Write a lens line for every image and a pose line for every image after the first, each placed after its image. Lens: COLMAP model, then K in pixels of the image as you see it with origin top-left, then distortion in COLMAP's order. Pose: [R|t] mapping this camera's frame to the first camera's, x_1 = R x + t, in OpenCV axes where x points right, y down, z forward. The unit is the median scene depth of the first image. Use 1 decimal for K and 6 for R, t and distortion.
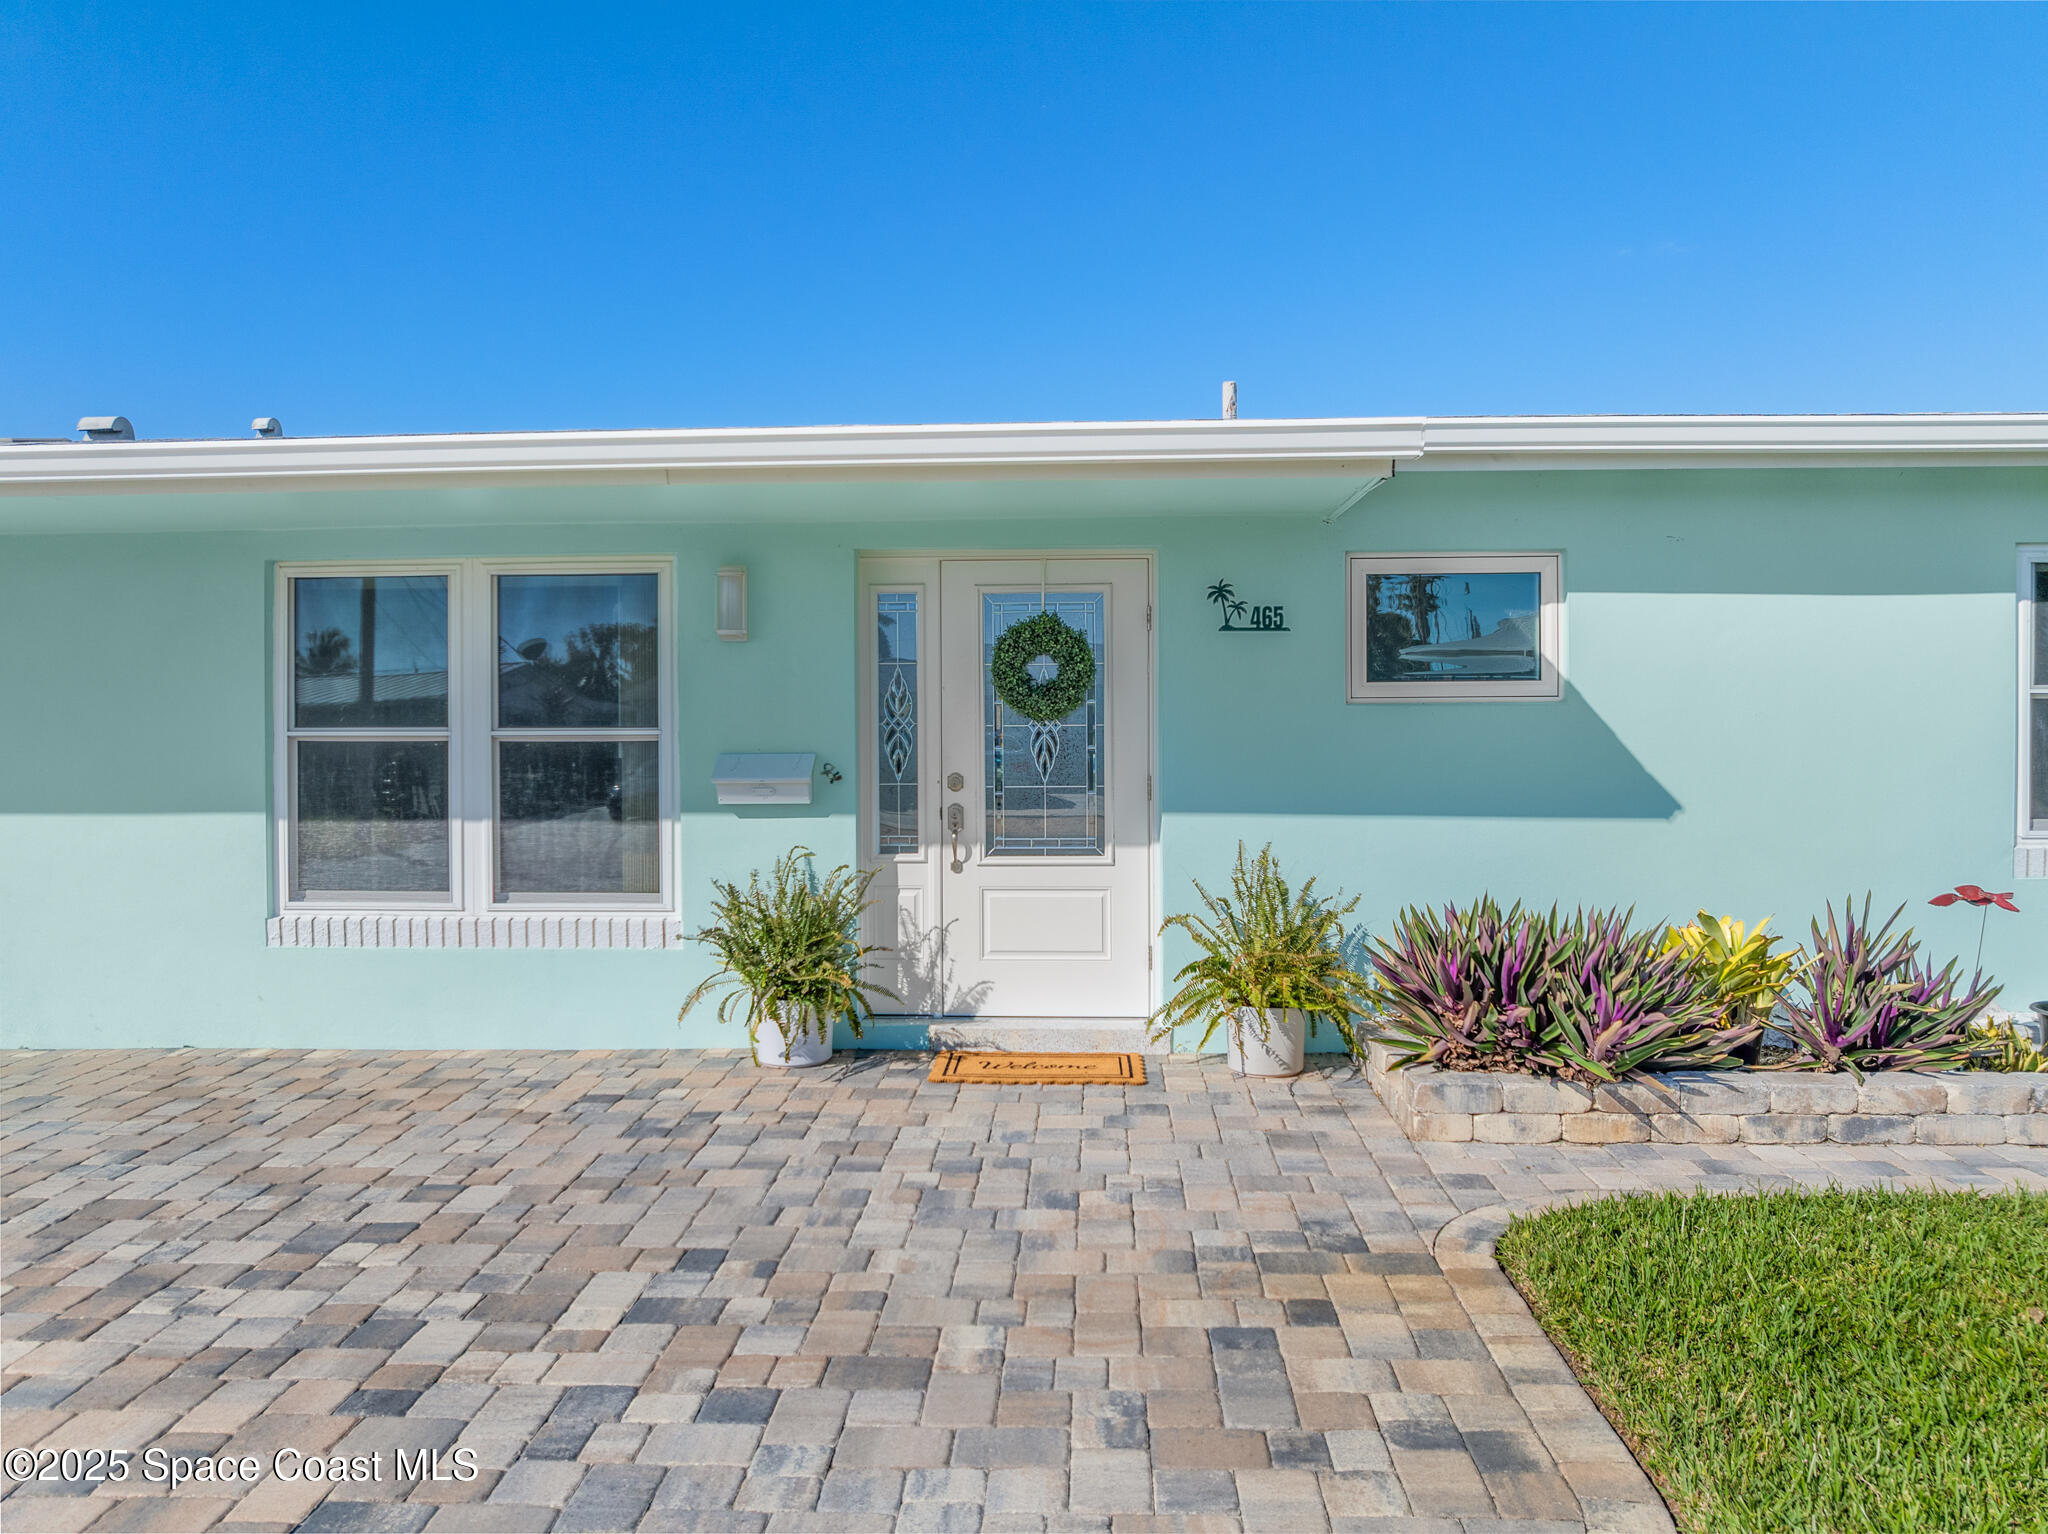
lens RADIAL K [[1431.9, 0, 1024.0], [0, 1431.9, 767.0], [0, 0, 1]] dist [-0.032856, -0.007852]
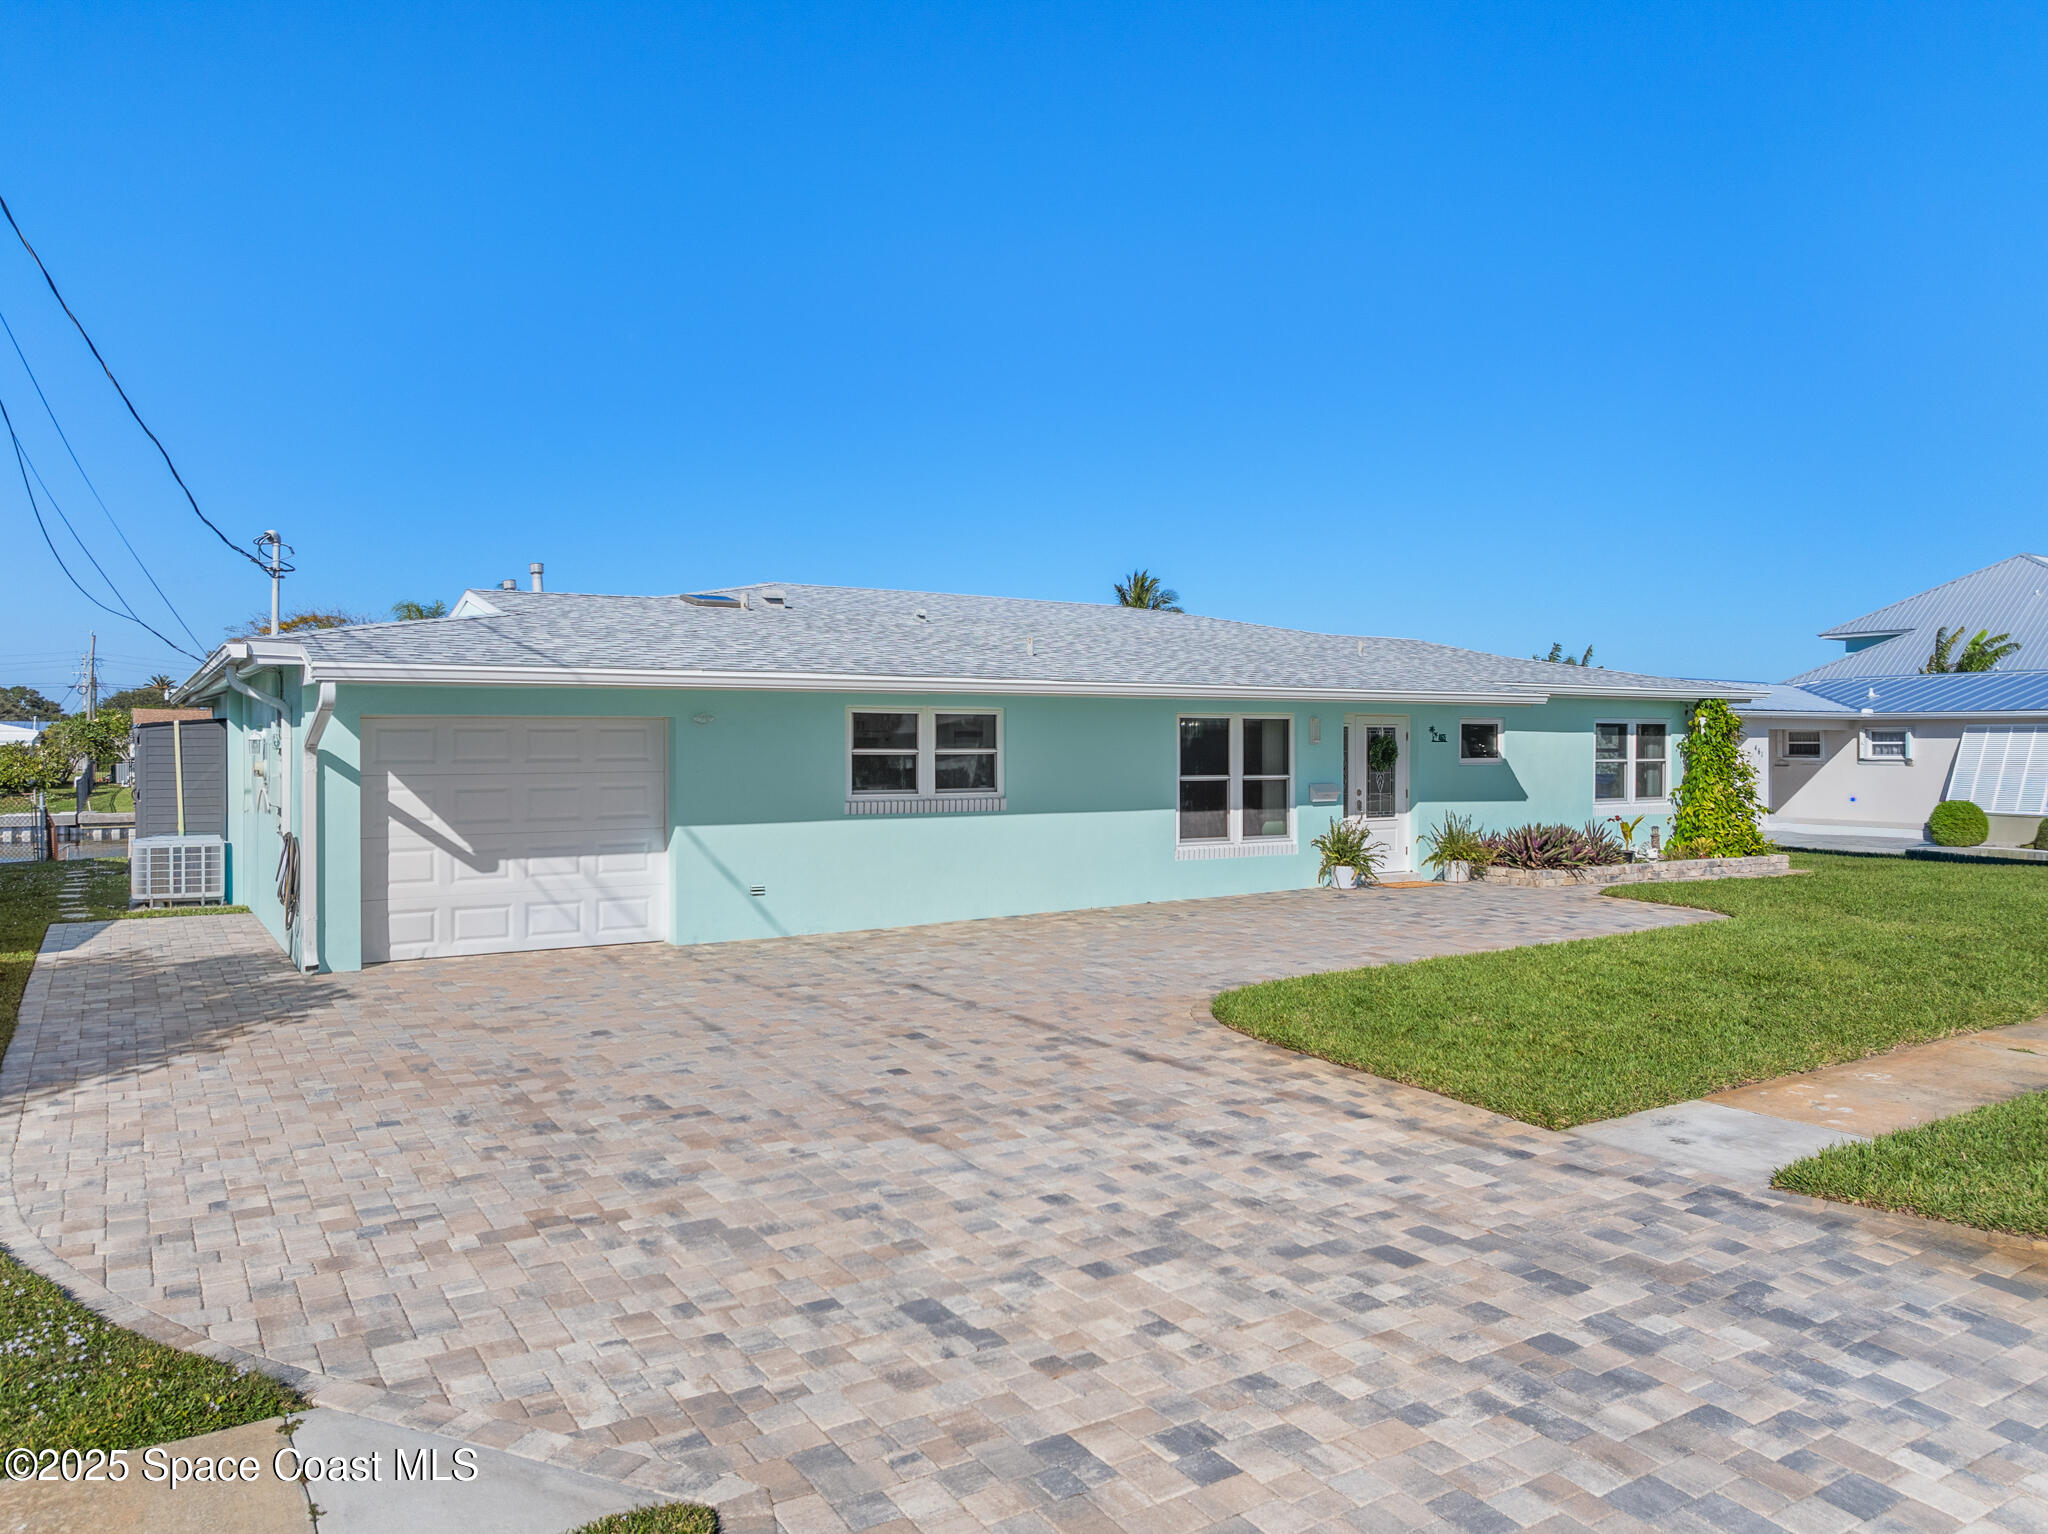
lens RADIAL K [[1446.5, 0, 1024.0], [0, 1446.5, 767.0], [0, 0, 1]] dist [0.001181, -0.083102]
pose [[0.818882, -0.005023, 0.573940, -2.311082], [0.007352, 0.999971, -0.001739, -0.041974], [-0.573915, 0.005643, 0.818895, -1.017953]]
